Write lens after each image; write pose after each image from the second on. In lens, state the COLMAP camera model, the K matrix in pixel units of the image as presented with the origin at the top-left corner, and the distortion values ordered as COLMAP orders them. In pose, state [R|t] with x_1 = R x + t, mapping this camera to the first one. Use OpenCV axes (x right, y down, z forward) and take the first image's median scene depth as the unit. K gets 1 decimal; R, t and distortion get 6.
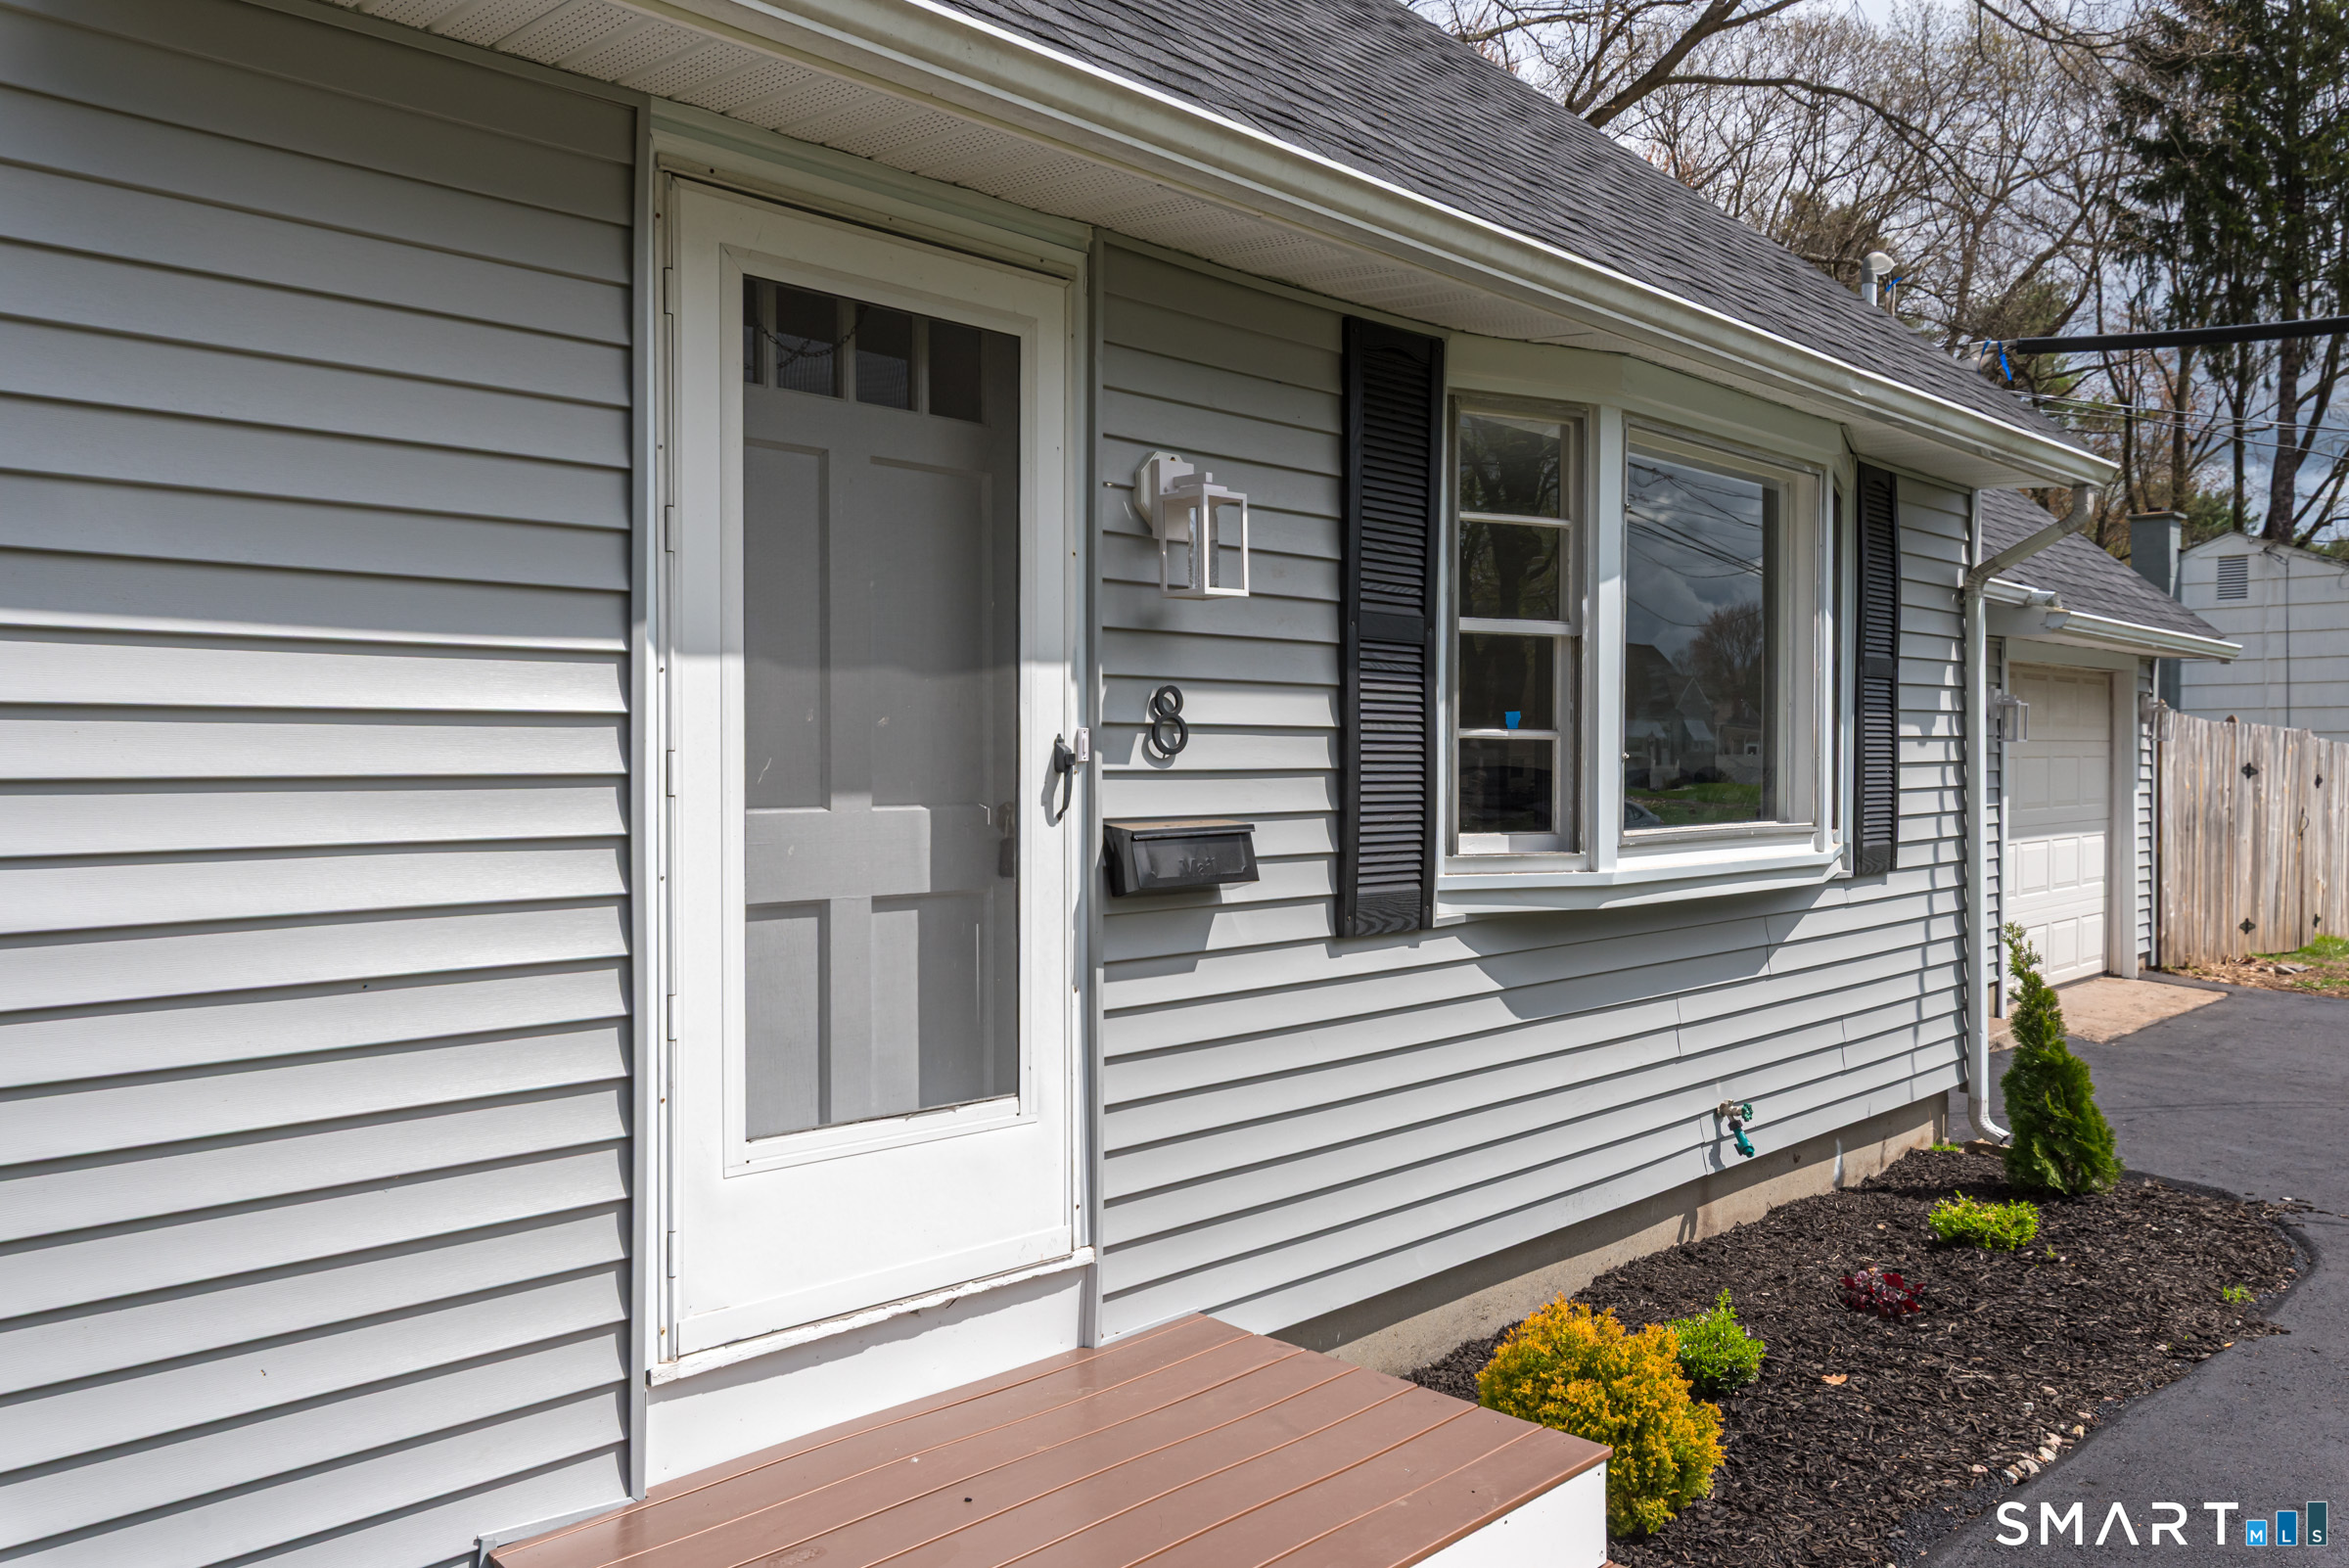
lens RADIAL K [[1771.9, 0, 1174.5], [0, 1771.9, 784.0], [0, 0, 1]] dist [0.042607, 0.000040]
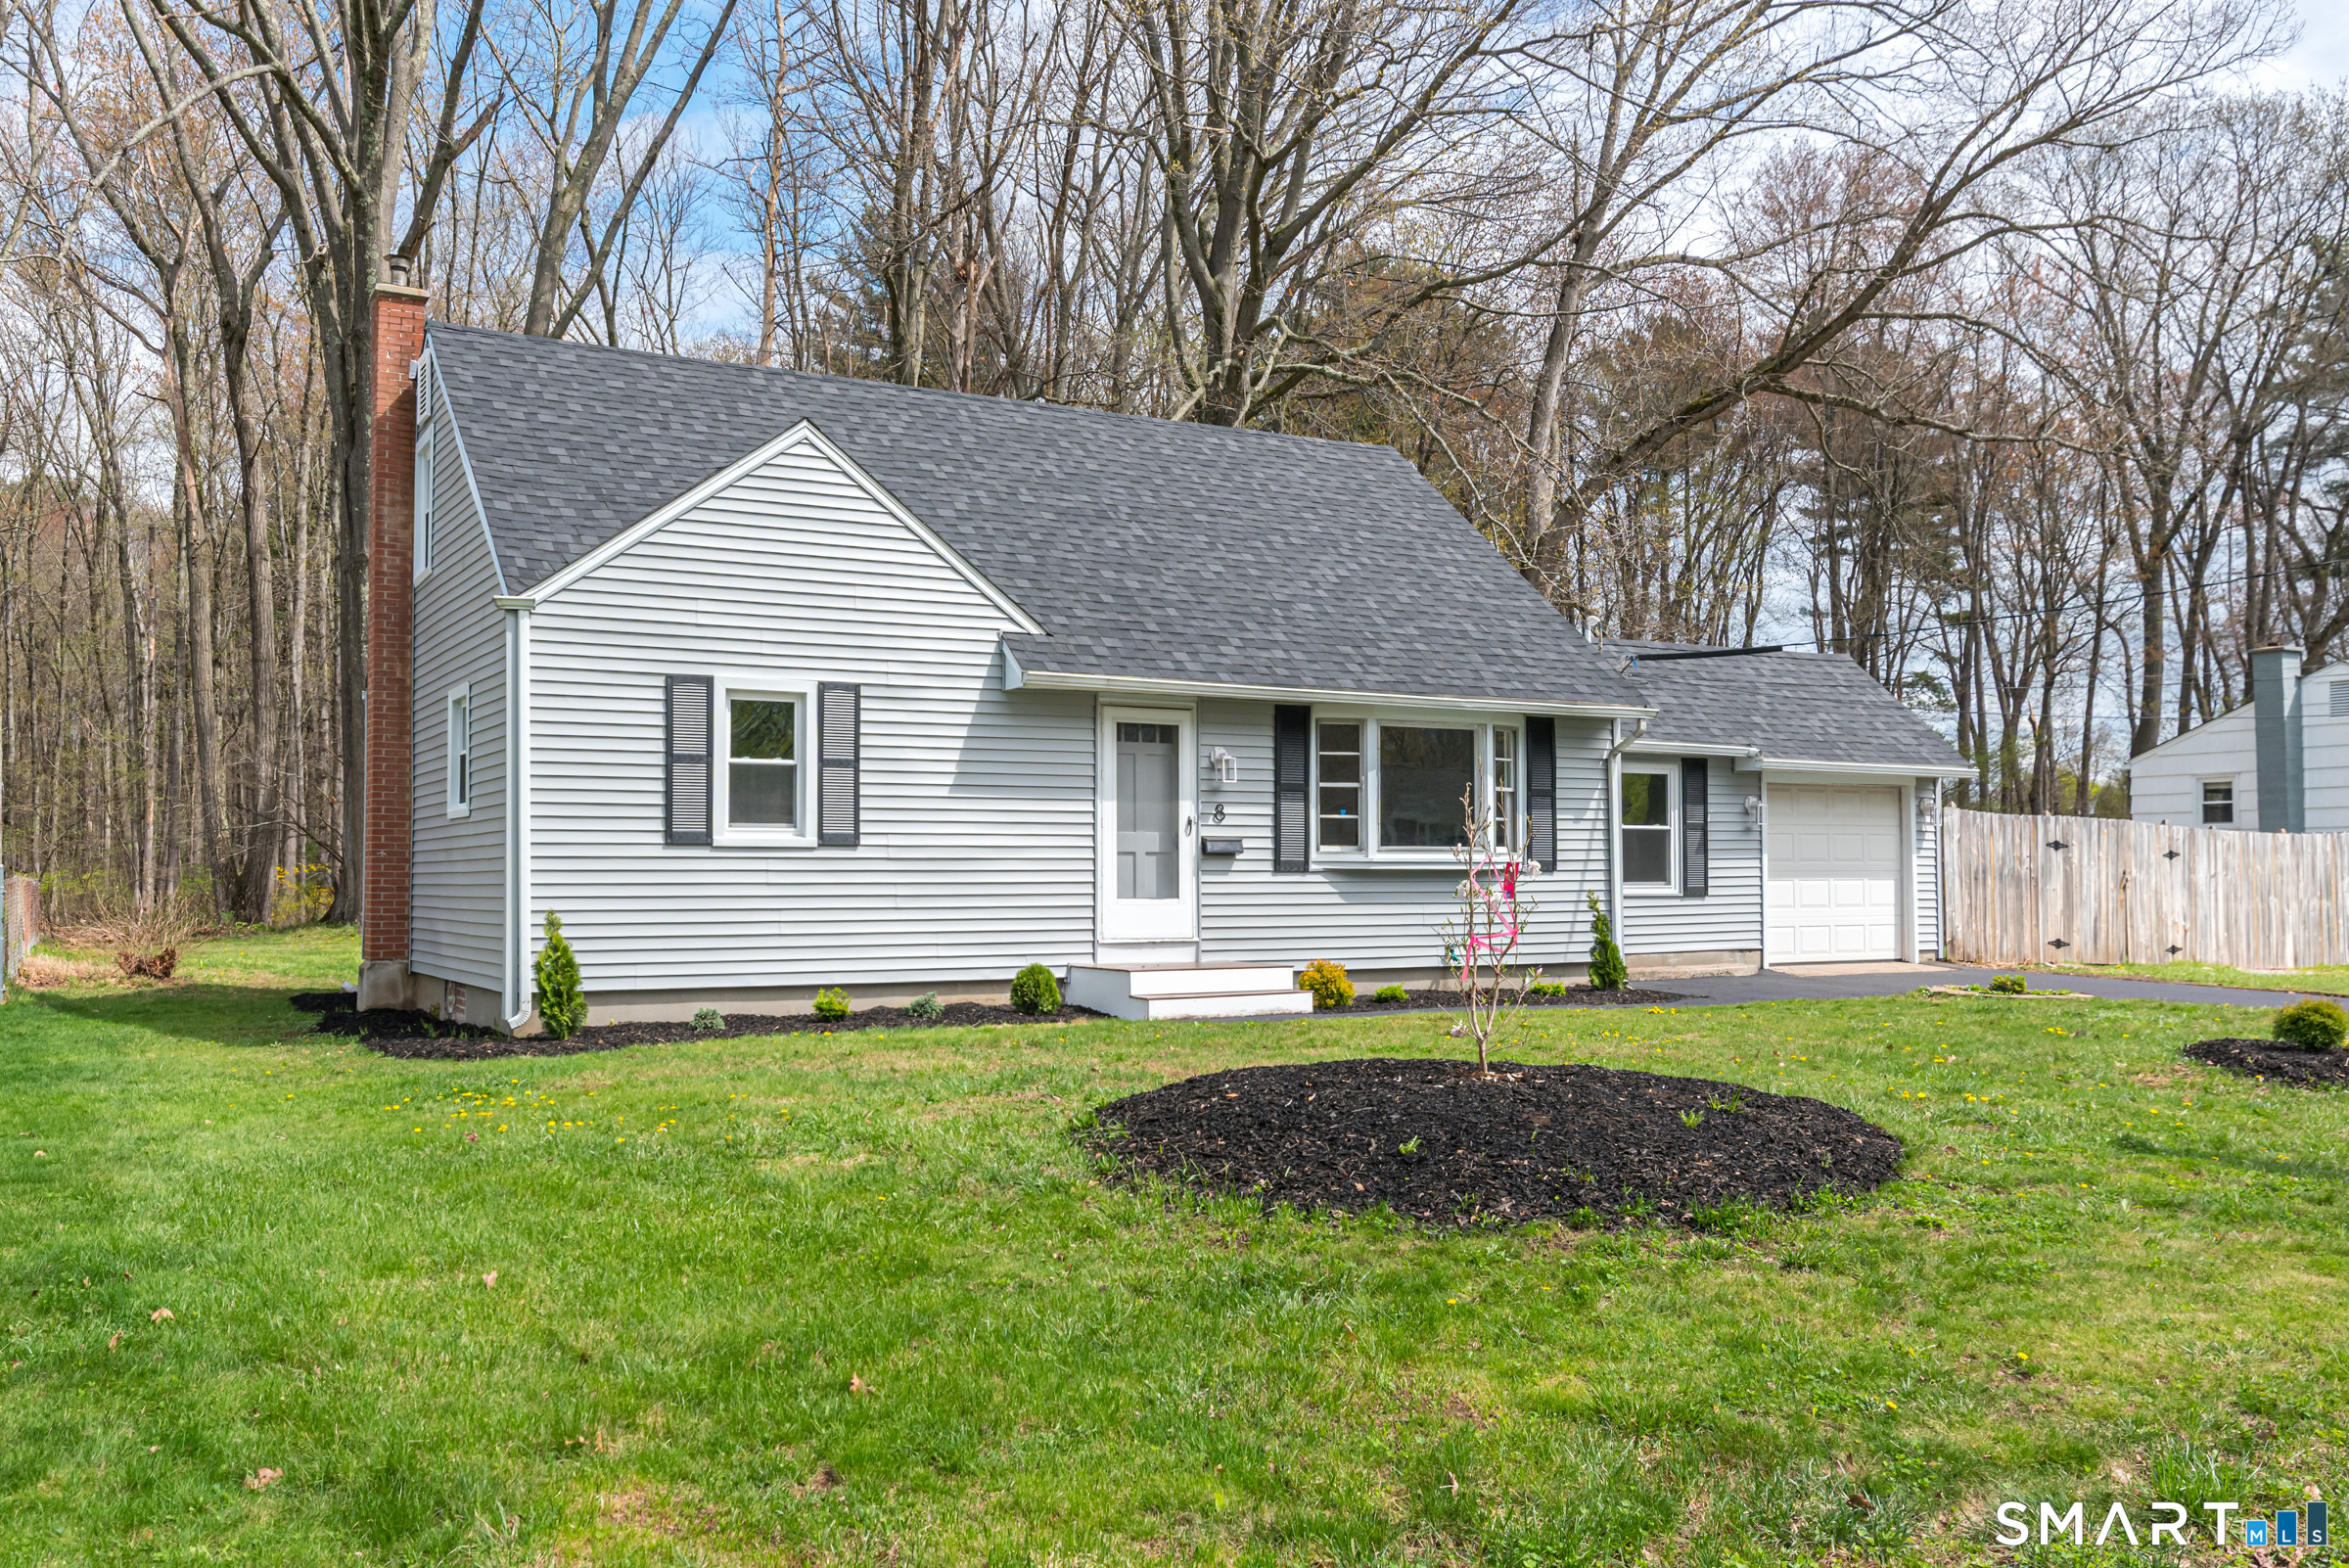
lens RADIAL K [[1771.9, 0, 1174.5], [0, 1771.9, 784.0], [0, 0, 1]] dist [0.042607, 0.000040]
pose [[0.972367, -0.011843, -0.233157, 0.758936], [-0.002315, 0.998174, -0.060355, 0.129904], [0.233446, 0.059227, 0.970564, -2.674291]]
